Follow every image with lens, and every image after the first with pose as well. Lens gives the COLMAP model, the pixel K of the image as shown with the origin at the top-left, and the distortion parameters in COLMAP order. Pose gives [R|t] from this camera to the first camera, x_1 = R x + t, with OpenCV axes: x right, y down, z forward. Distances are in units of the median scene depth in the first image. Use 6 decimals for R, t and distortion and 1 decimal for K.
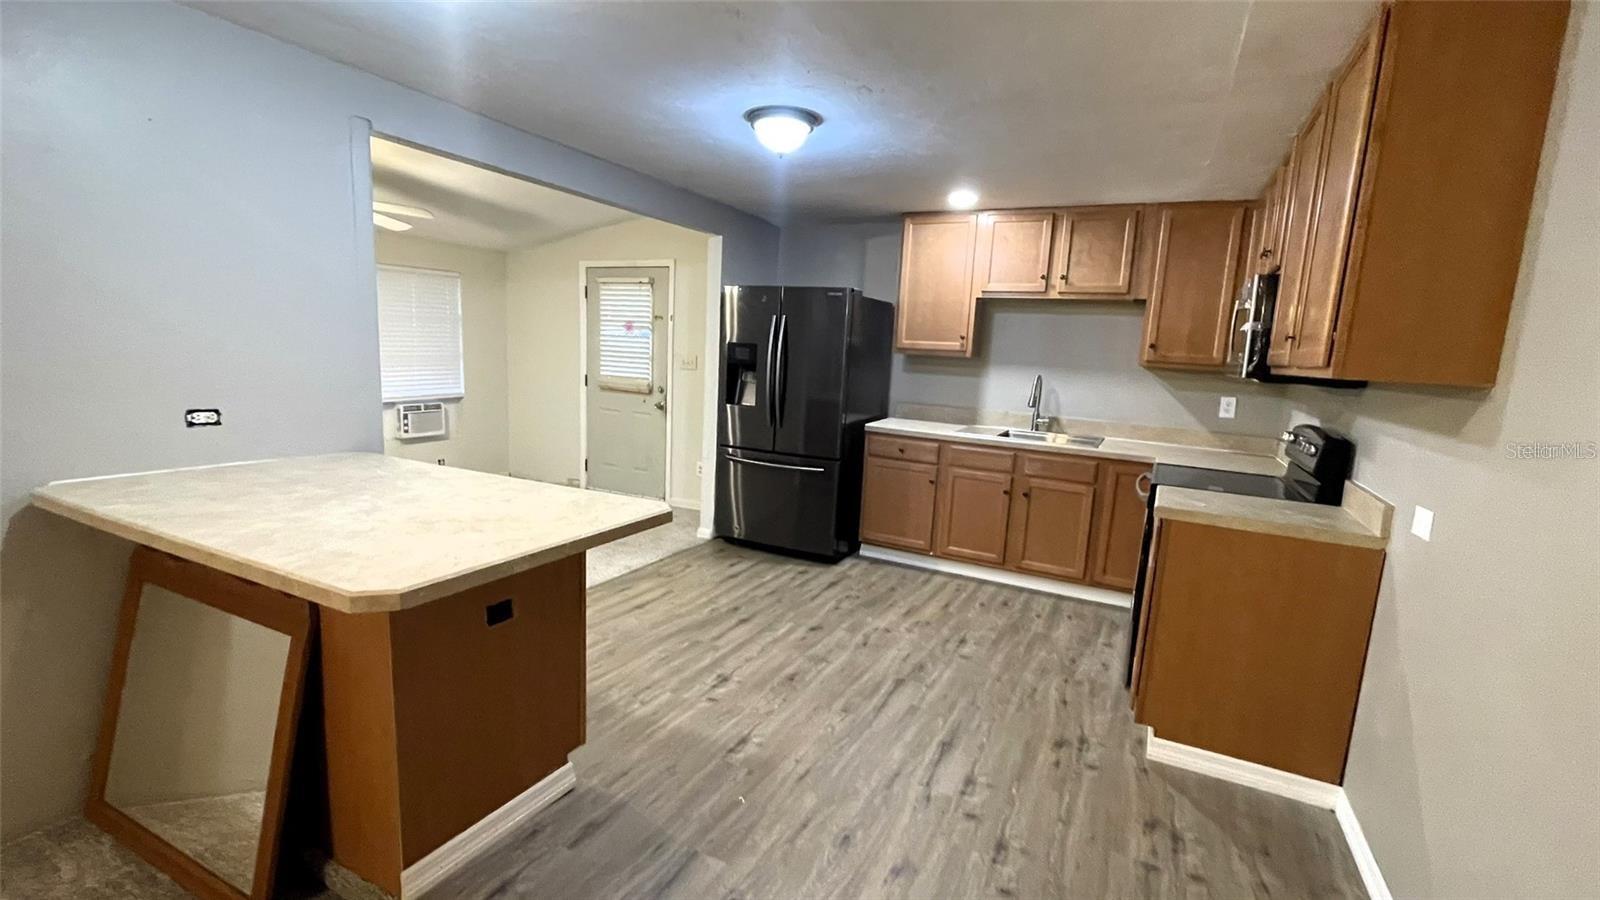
lens RADIAL K [[697.5, 0, 795.1], [0, 697.5, 456.7], [0, 0, 1]] dist [-0.000069, -0.000536]
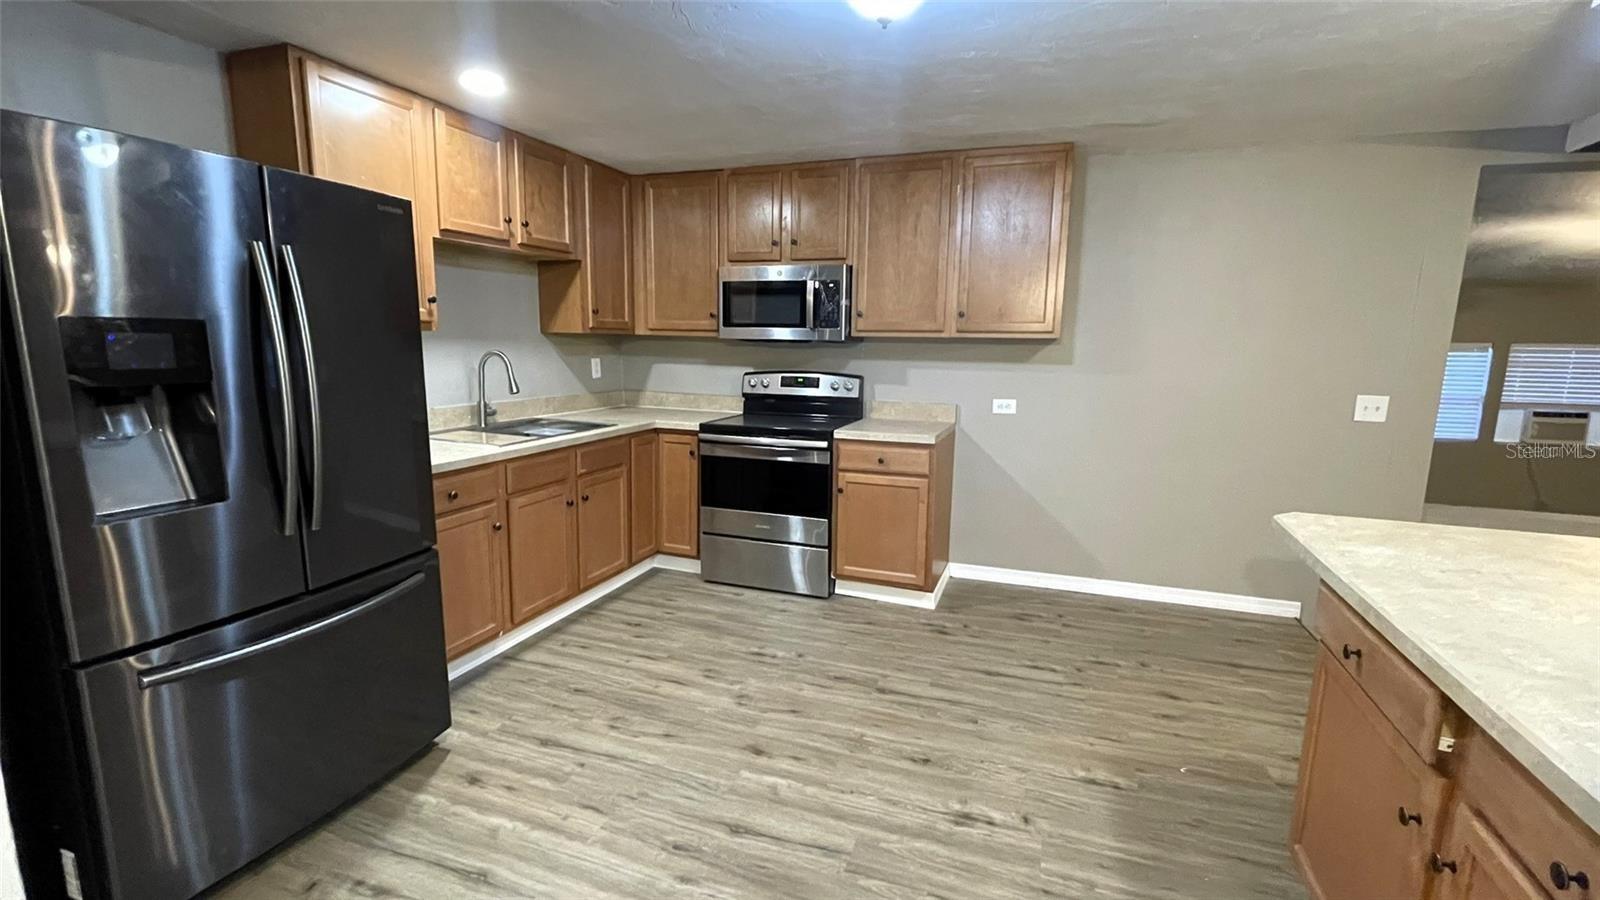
lens RADIAL K [[697.5, 0, 795.1], [0, 697.5, 456.7], [0, 0, 1]] dist [-0.000069, -0.000536]
pose [[-0.119578, -0.221153, 0.967880, -0.480416], [0.136568, 0.961944, 0.236669, -0.153355], [-0.983387, 0.160482, -0.084825, 0.829382]]
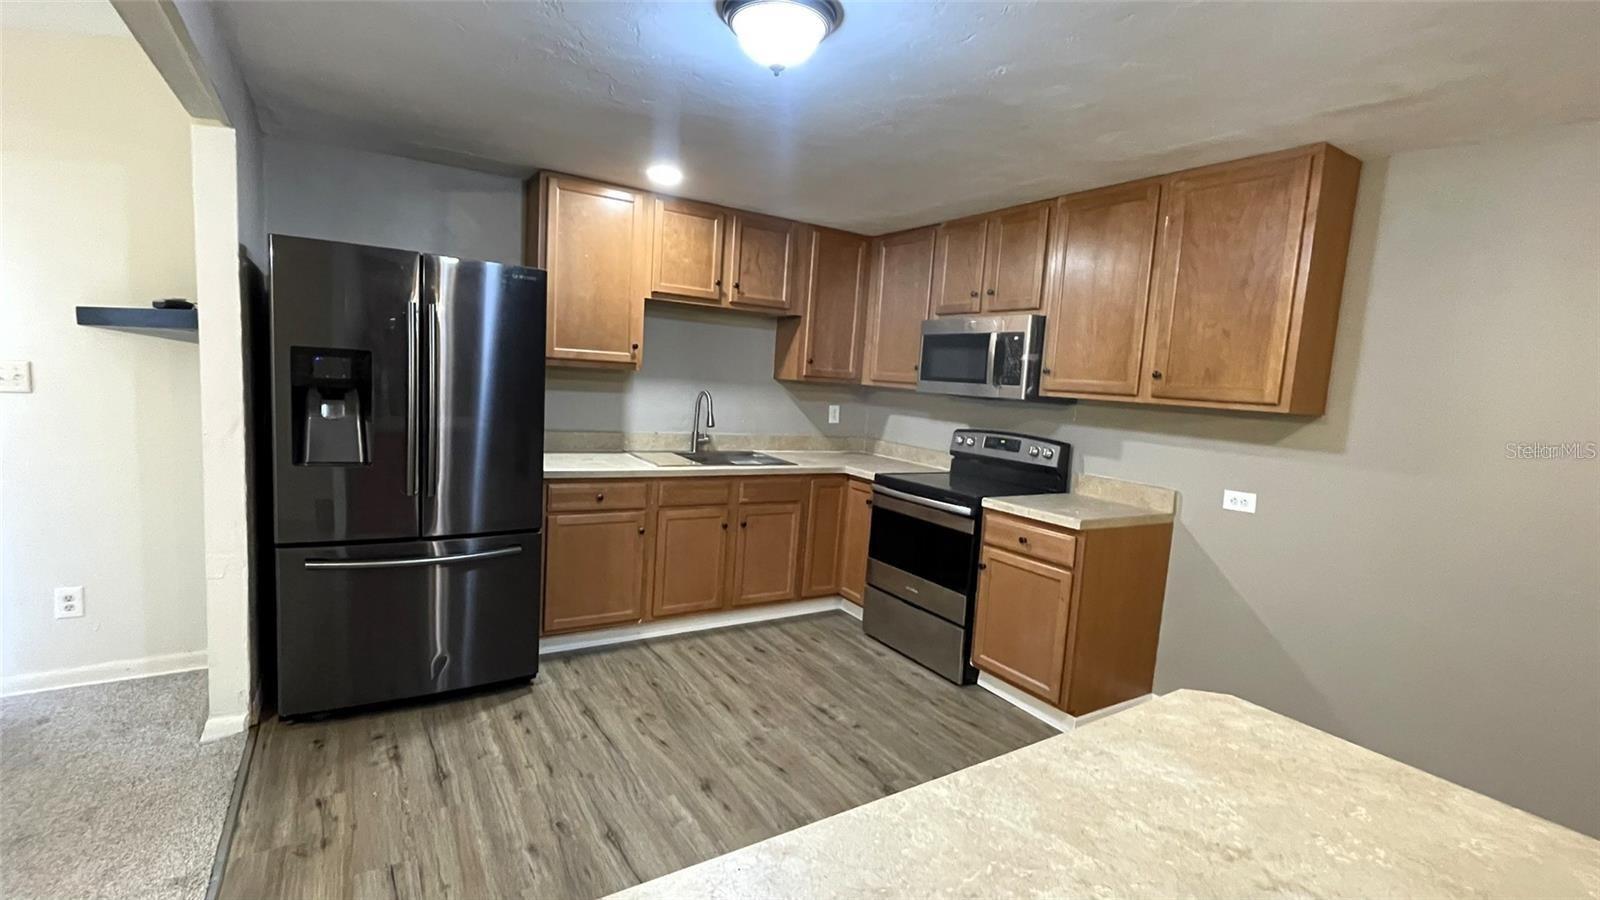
lens RADIAL K [[697.5, 0, 795.1], [0, 697.5, 456.7], [0, 0, 1]] dist [-0.000069, -0.000536]
pose [[0.509882, -0.117634, 0.852163, -0.399200], [0.098356, 0.992082, 0.078099, -0.098758], [-0.854603, 0.043995, 0.517415, 0.476572]]
